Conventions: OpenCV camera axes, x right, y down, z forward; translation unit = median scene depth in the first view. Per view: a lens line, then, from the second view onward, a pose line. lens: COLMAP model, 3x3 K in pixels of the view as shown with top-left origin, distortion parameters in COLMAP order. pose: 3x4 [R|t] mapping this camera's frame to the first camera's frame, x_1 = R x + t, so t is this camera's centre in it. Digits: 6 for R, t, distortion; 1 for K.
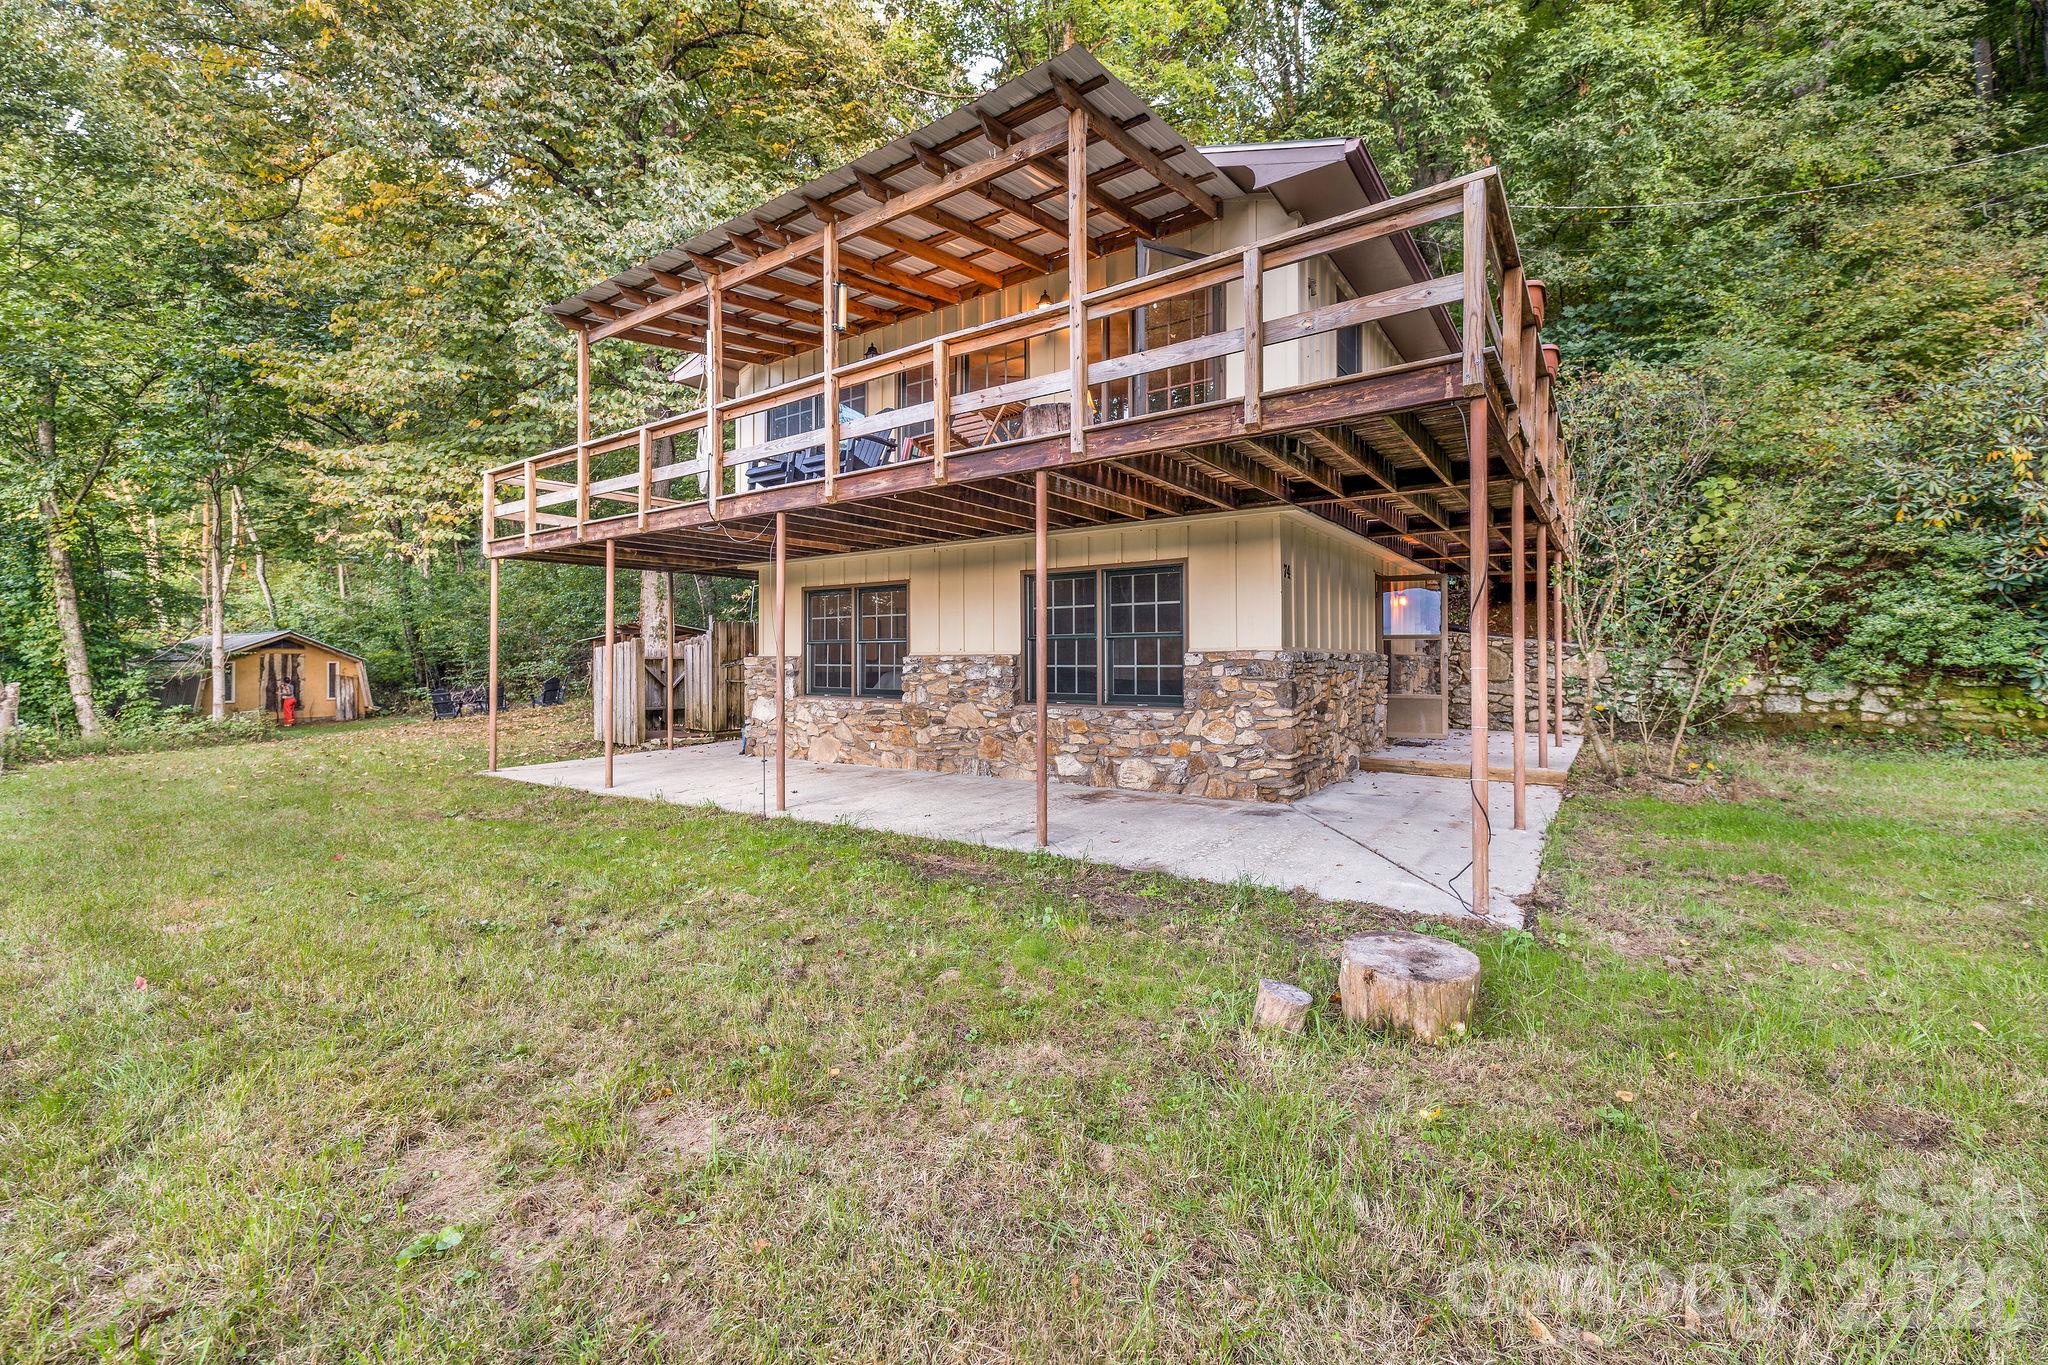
lens RADIAL K [[838.9, 0, 1029.3], [0, 838.9, 638.8], [0, 0, 1]] dist [0.002962, -0.000470]
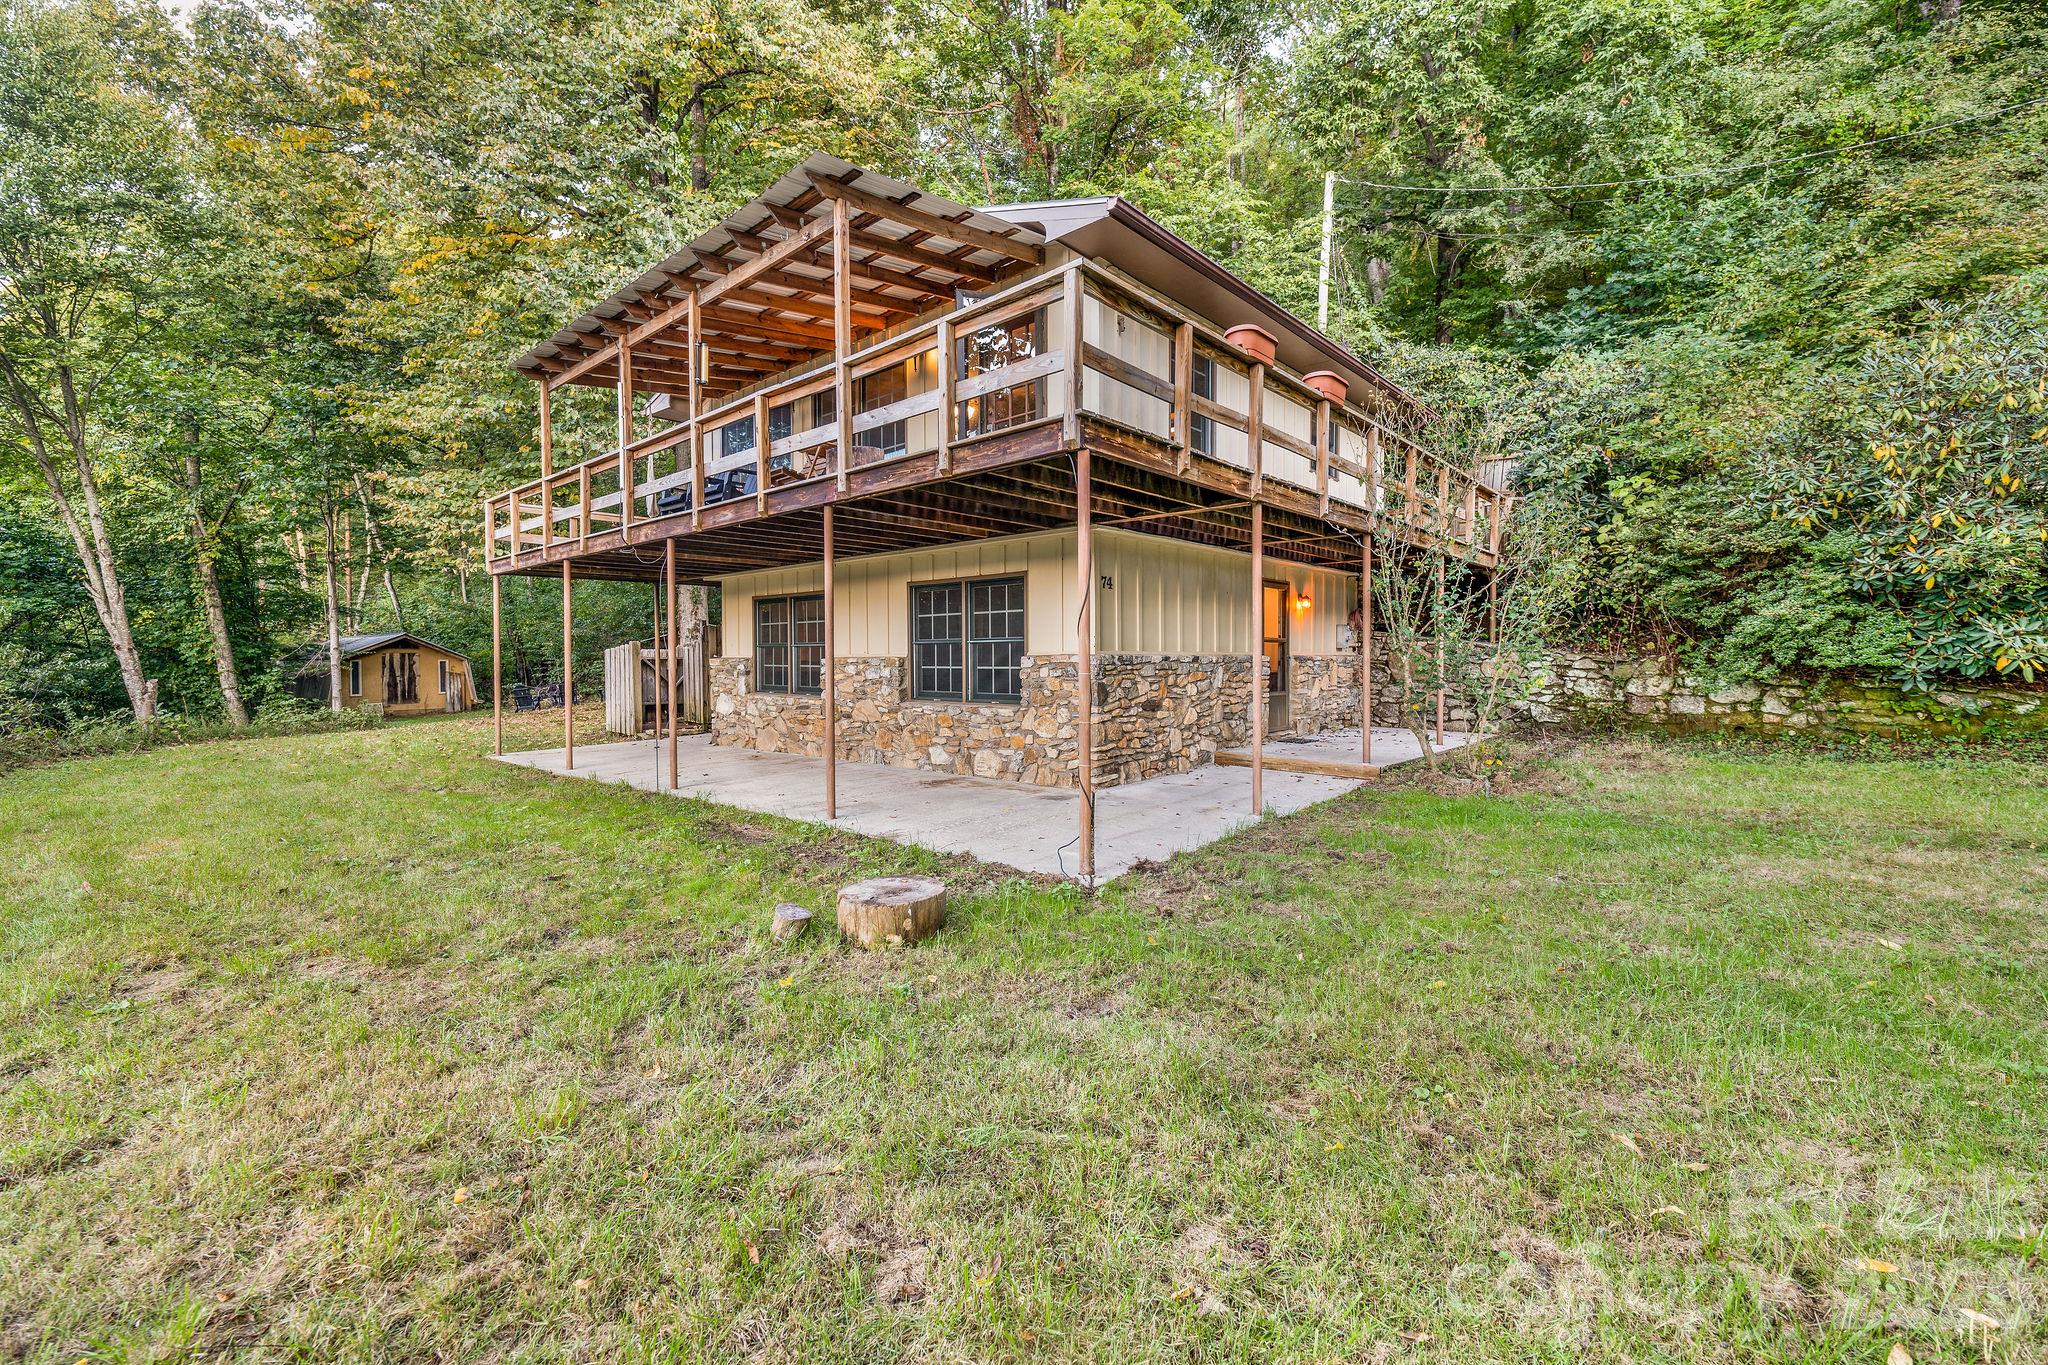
lens RADIAL K [[844.2, 0, 1021.9], [0, 844.2, 659.3], [0, 0, 1]] dist [0.012918, -0.000249]
pose [[0.992389, -0.001073, -0.123139, 0.245614], [0.004694, 0.999565, 0.029123, -0.008996], [0.123054, -0.029480, 0.991962, -0.091271]]
